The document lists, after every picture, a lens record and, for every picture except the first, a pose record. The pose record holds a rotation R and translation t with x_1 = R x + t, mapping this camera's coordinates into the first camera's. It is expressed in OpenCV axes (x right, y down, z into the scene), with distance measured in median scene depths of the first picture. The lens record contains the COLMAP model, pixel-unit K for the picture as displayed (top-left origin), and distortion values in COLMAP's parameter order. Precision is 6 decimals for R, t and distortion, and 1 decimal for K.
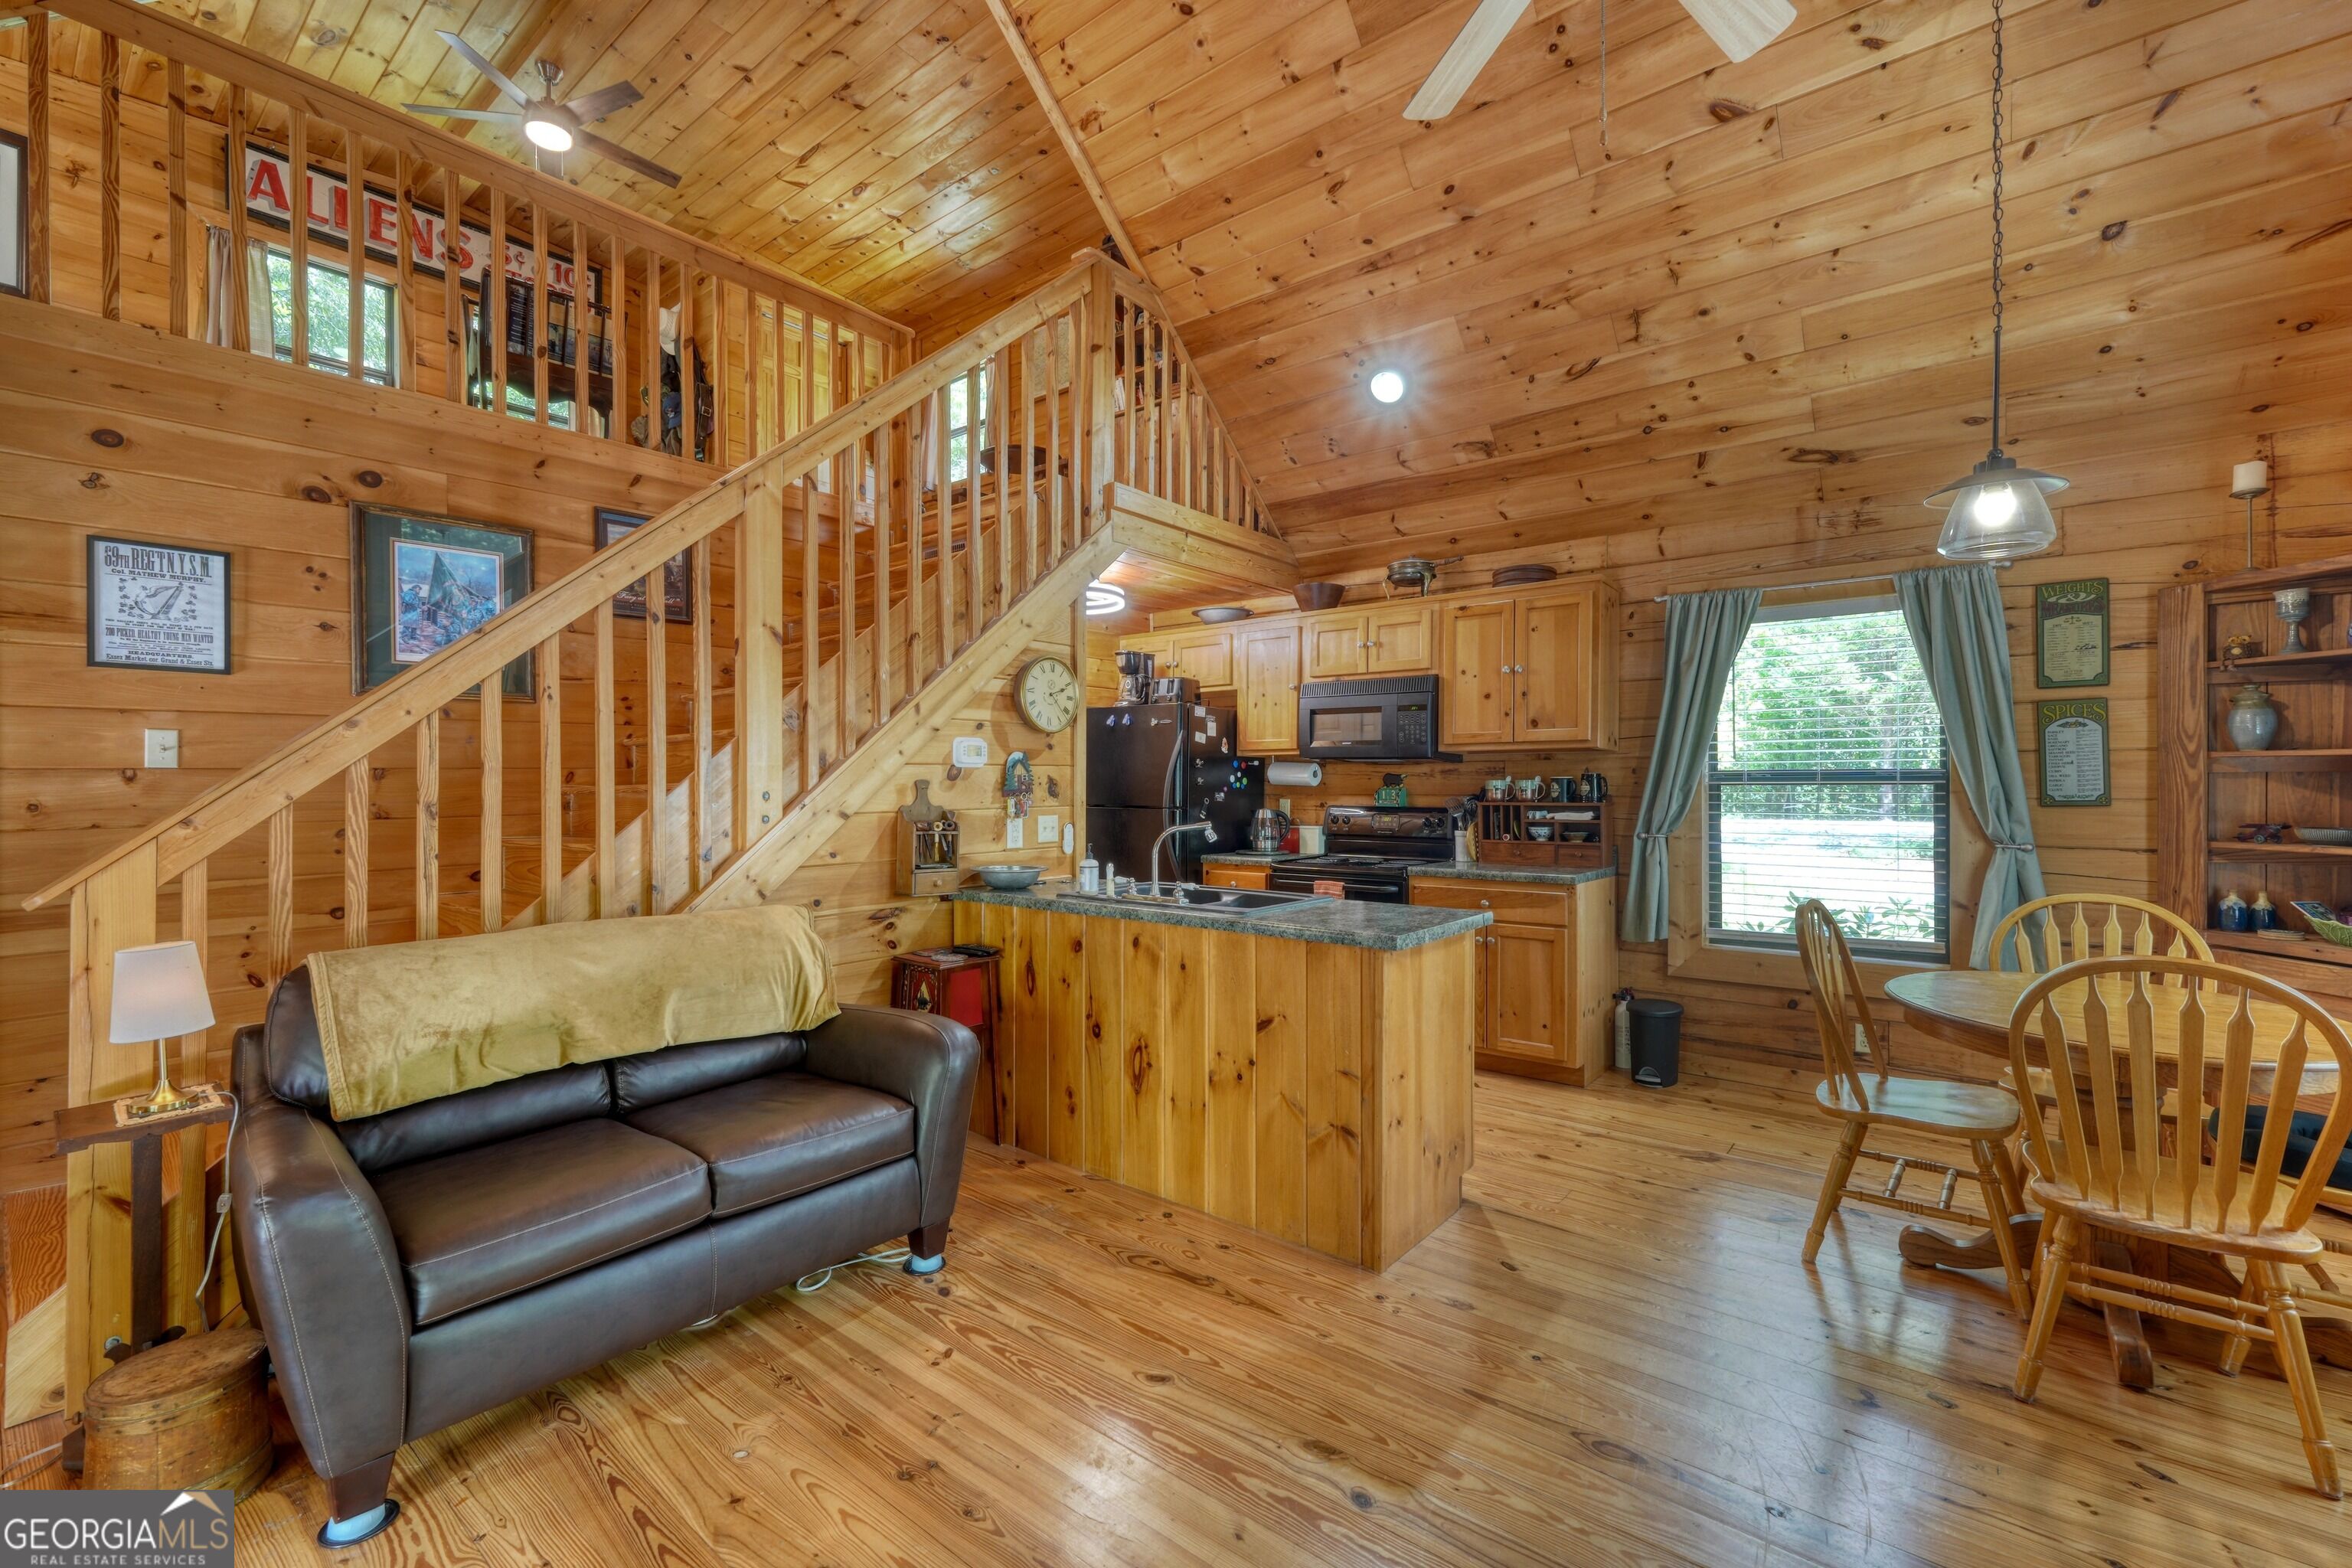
lens RADIAL K [[996.4, 0, 1175.1], [0, 996.4, 783.1], [0, 0, 1]] dist [-0.004266, 0.002899]
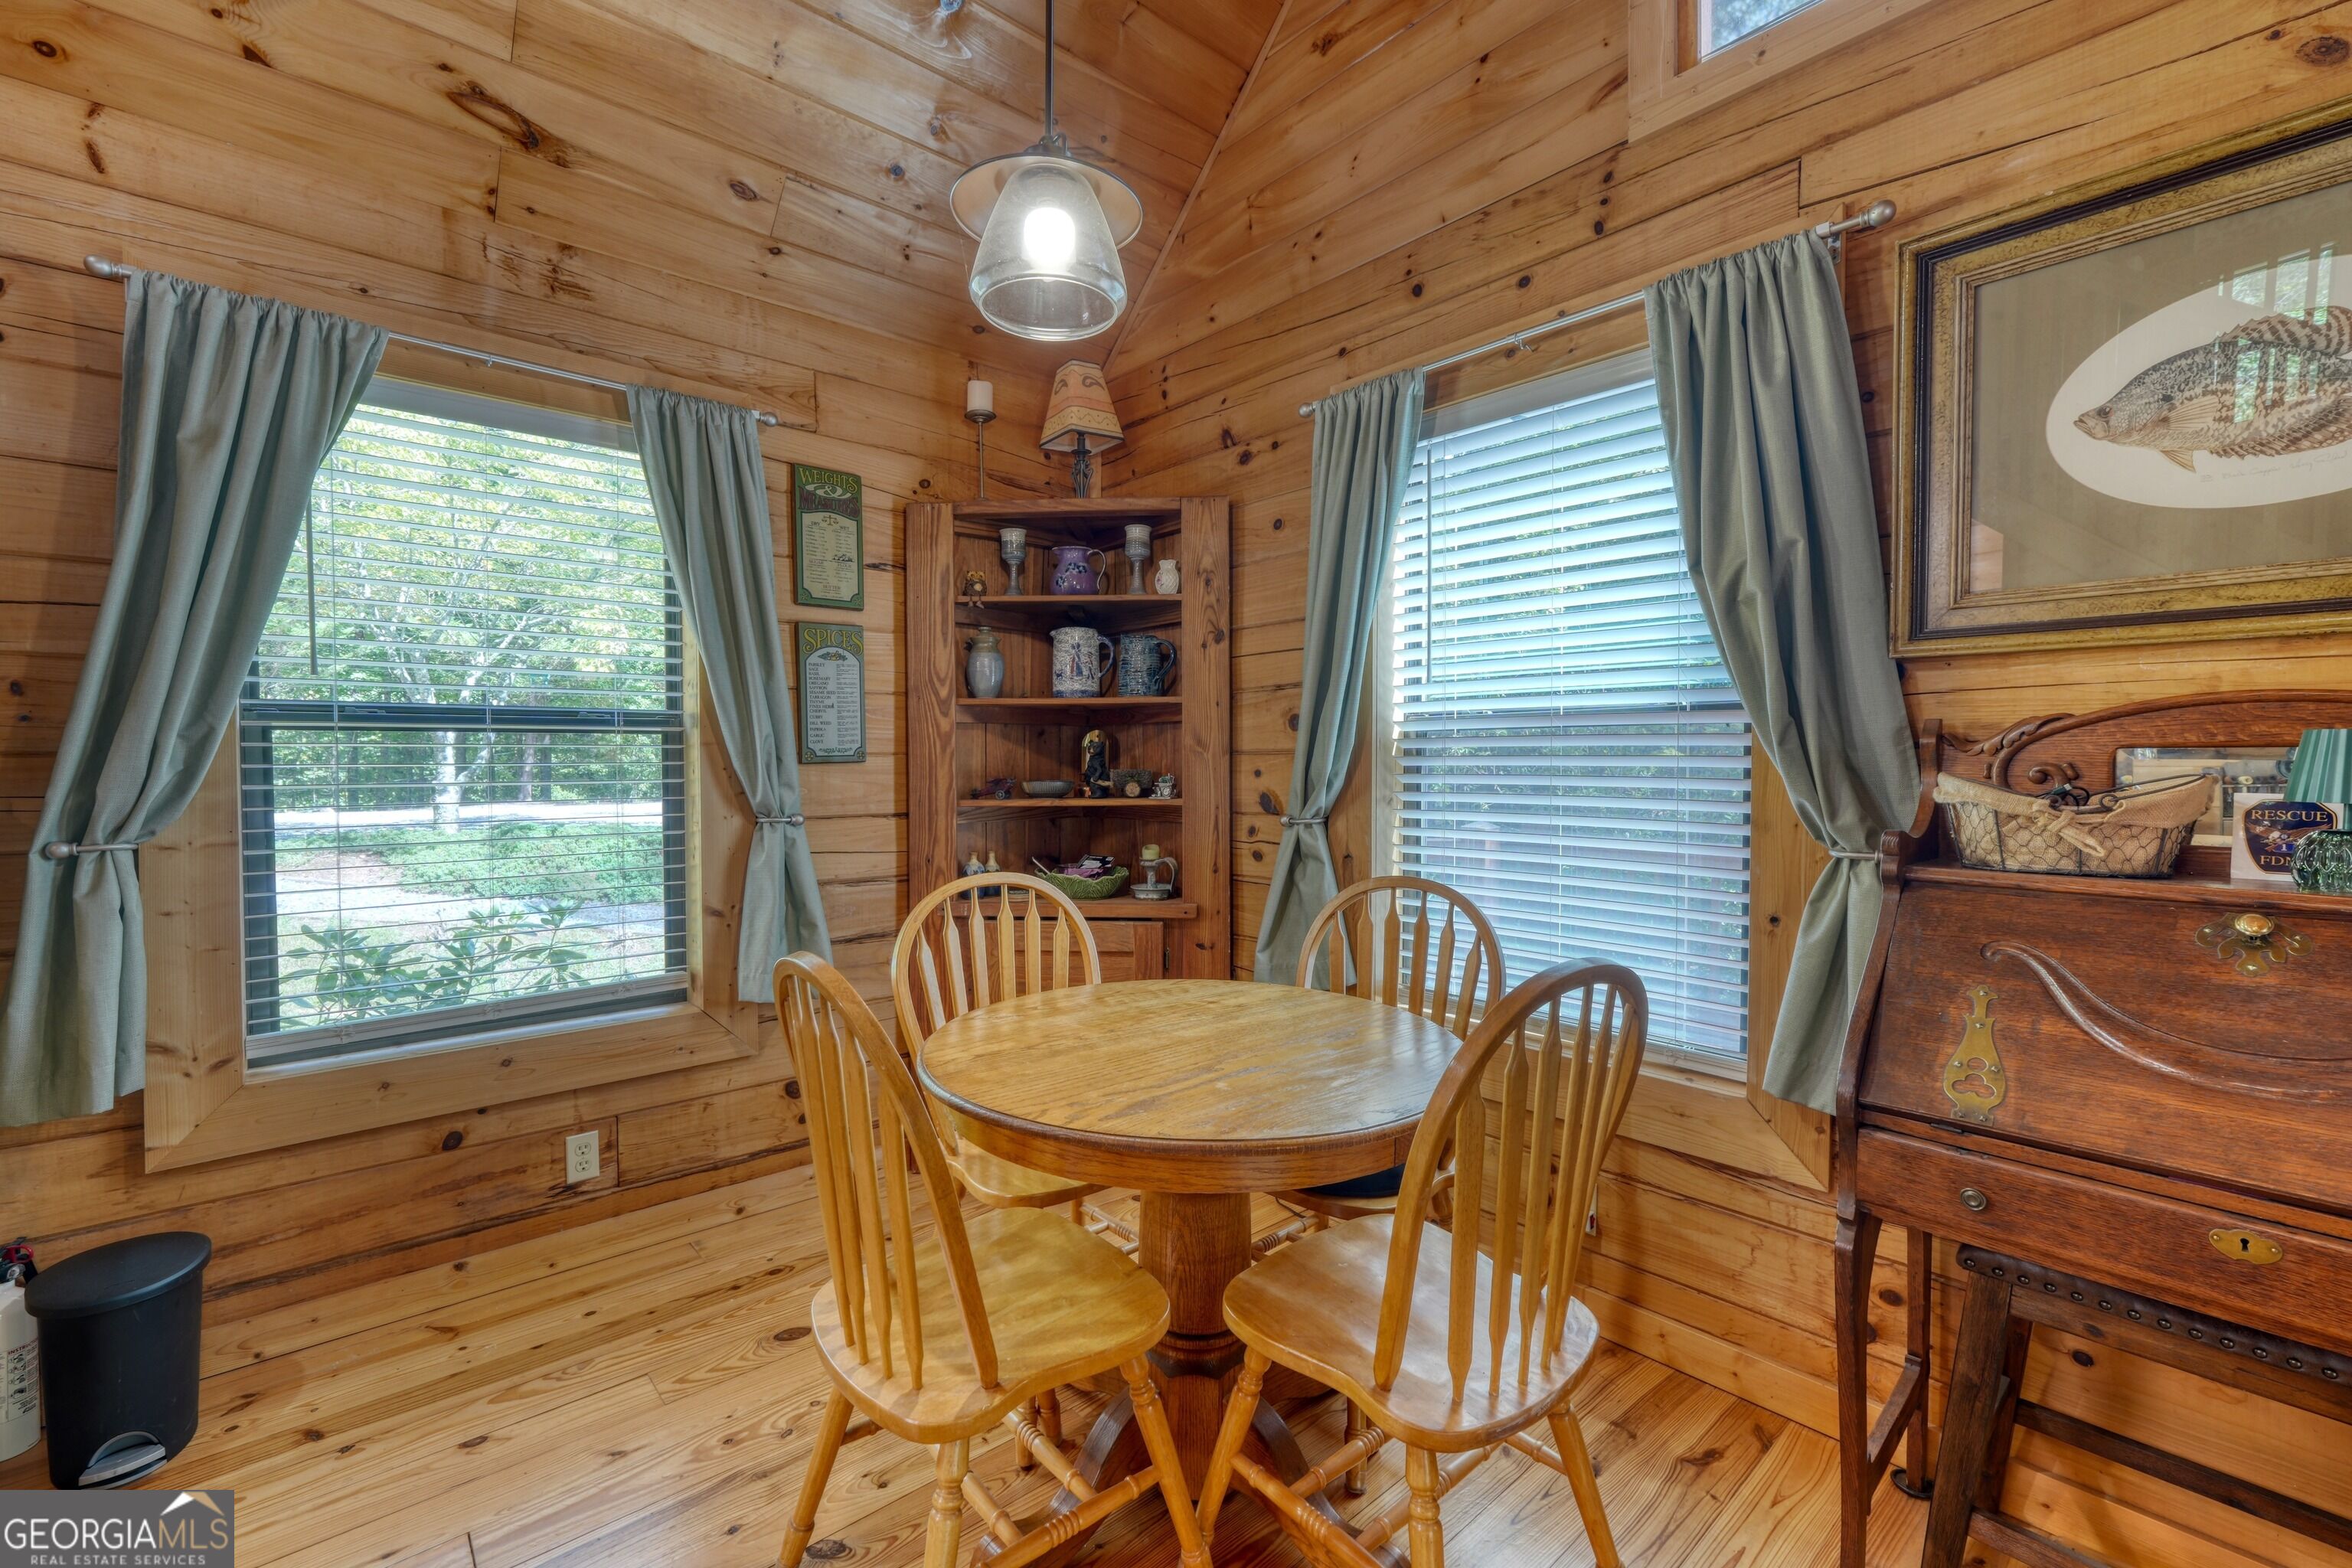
lens RADIAL K [[996.4, 0, 1174.0], [0, 996.4, 781.4], [0, 0, 1]] dist [-0.004266, 0.002899]
pose [[0.157190, -0.015023, 0.987454, 0.161804], [0.006797, 0.999877, 0.014130, 0.025175], [-0.987545, 0.004490, 0.157272, 0.547135]]
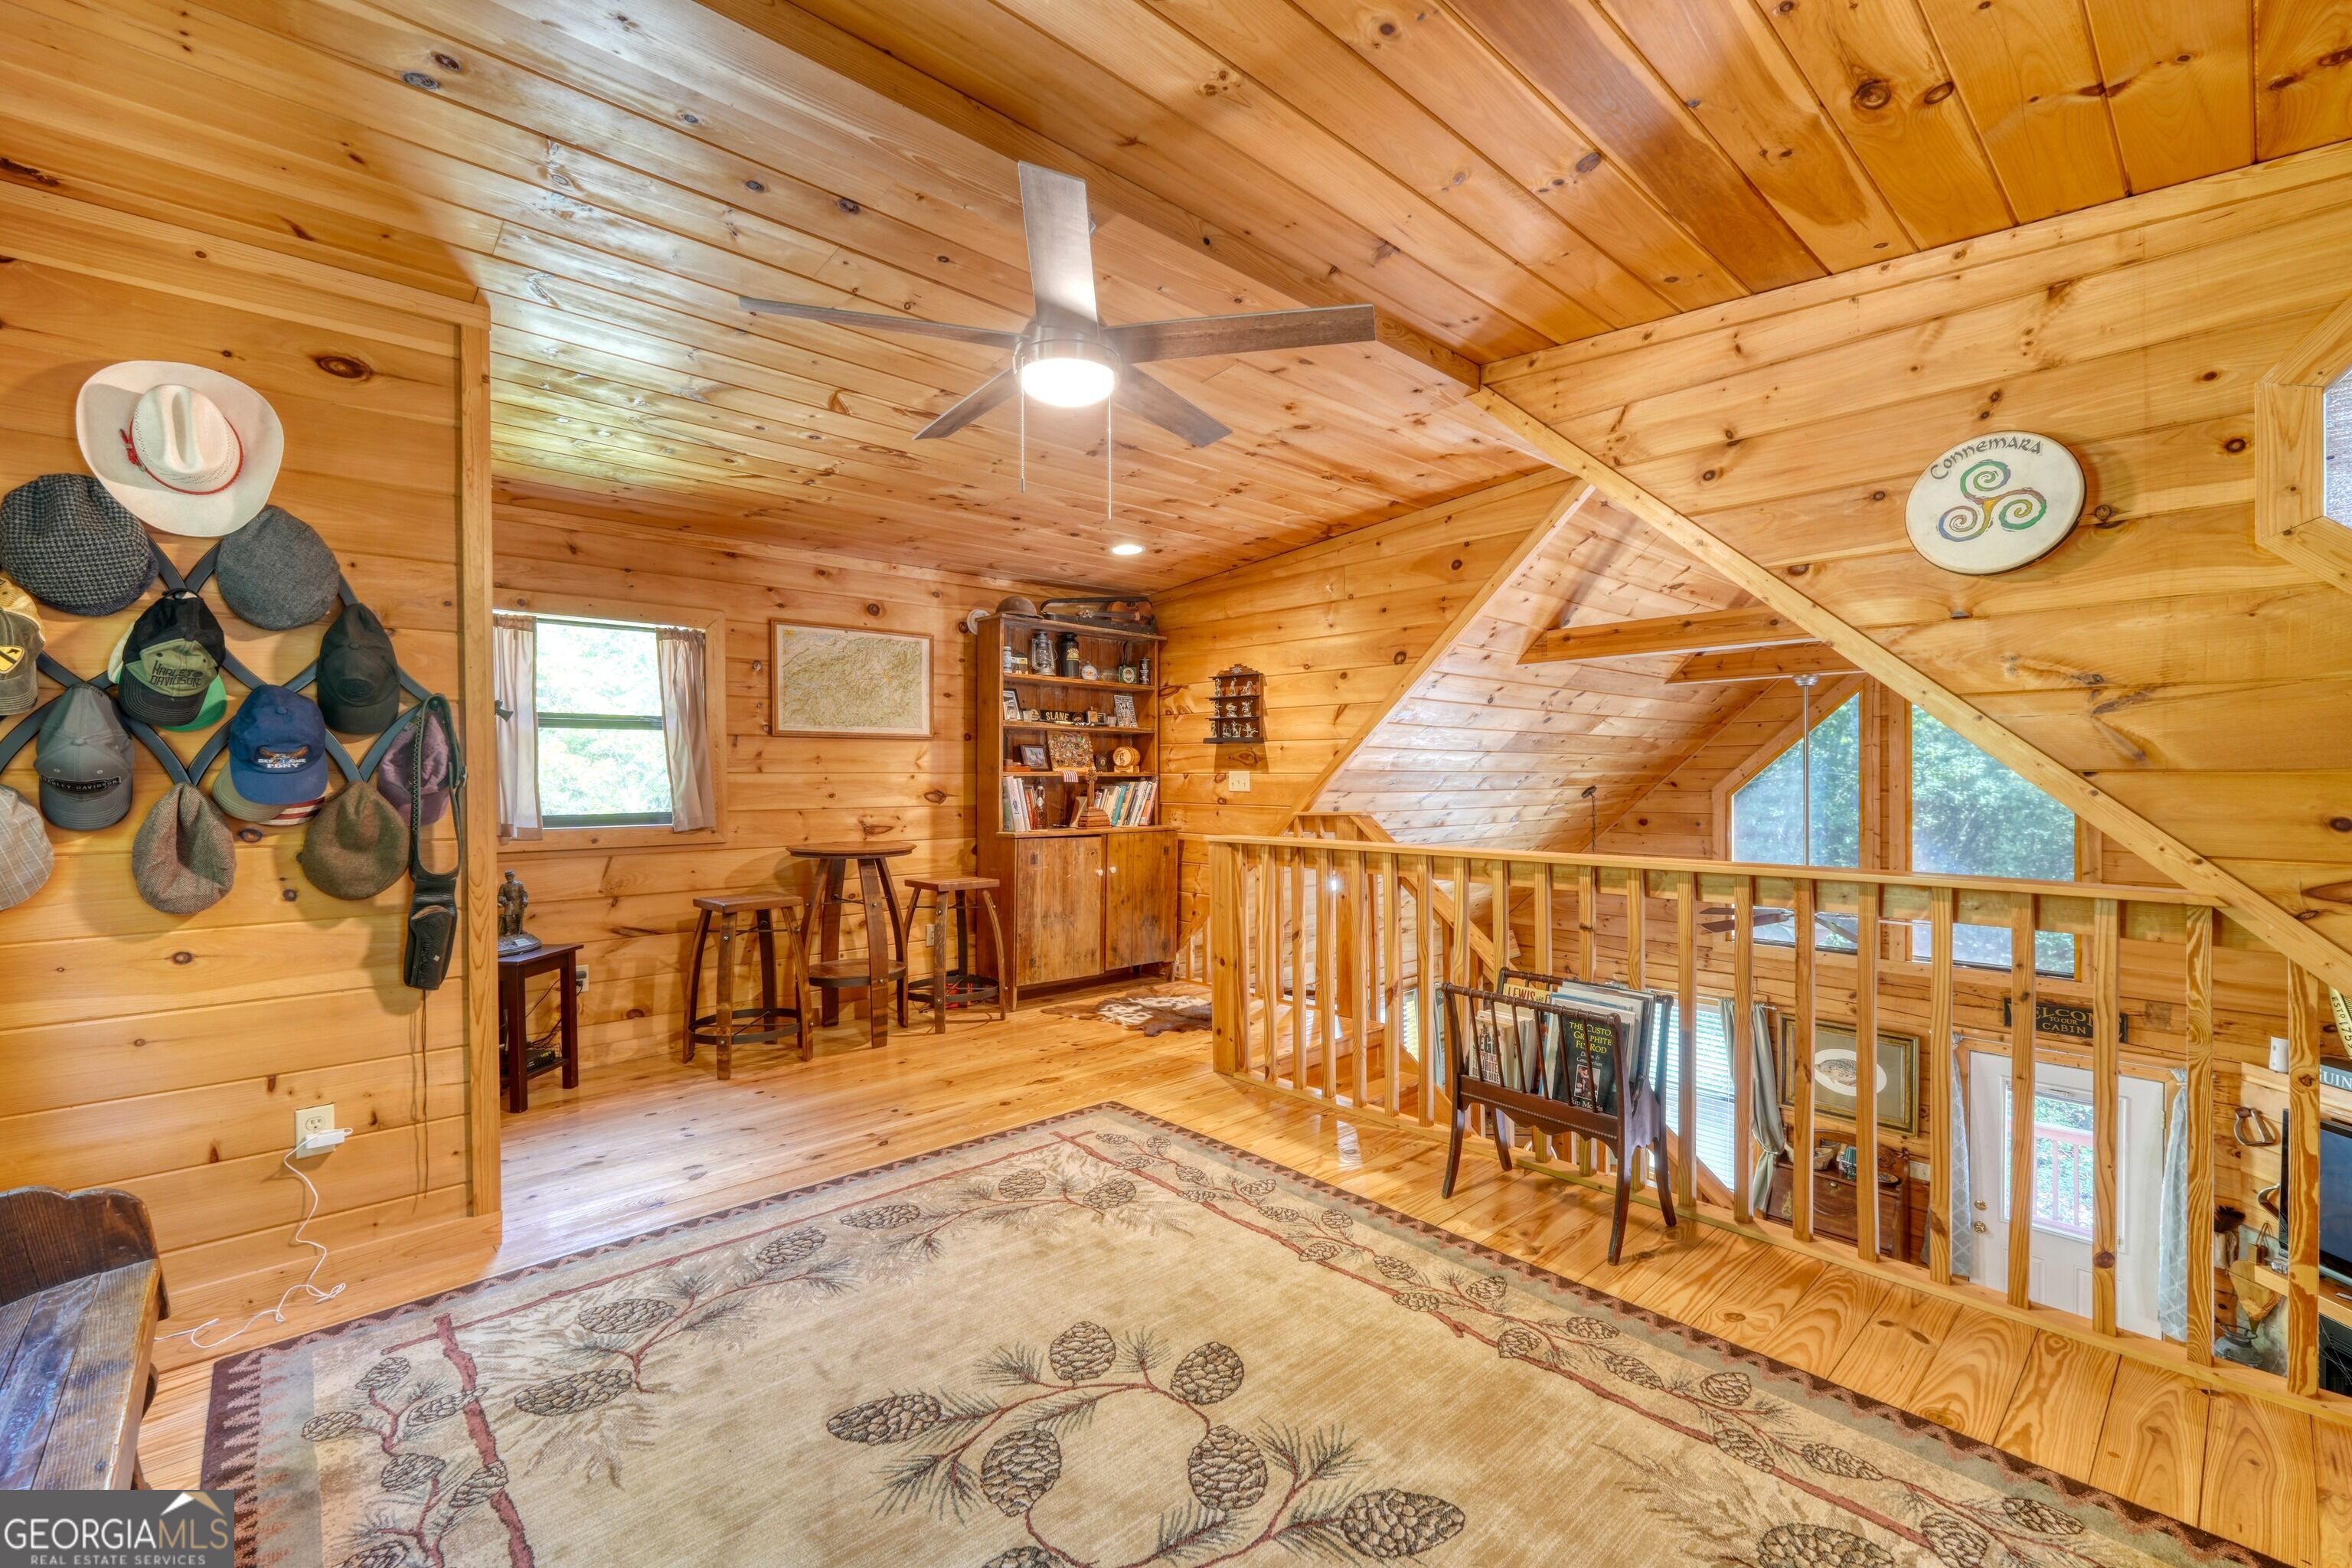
lens RADIAL K [[996.4, 0, 1169.2], [0, 996.4, 780.7], [0, 0, 1]] dist [-0.004266, 0.002899]
pose [[0.153417, -0.001851, 0.988160, -1.328799], [0.003400, 0.999993, 0.001345, -0.612166], [-0.988156, 0.003153, 0.153422, 1.126830]]
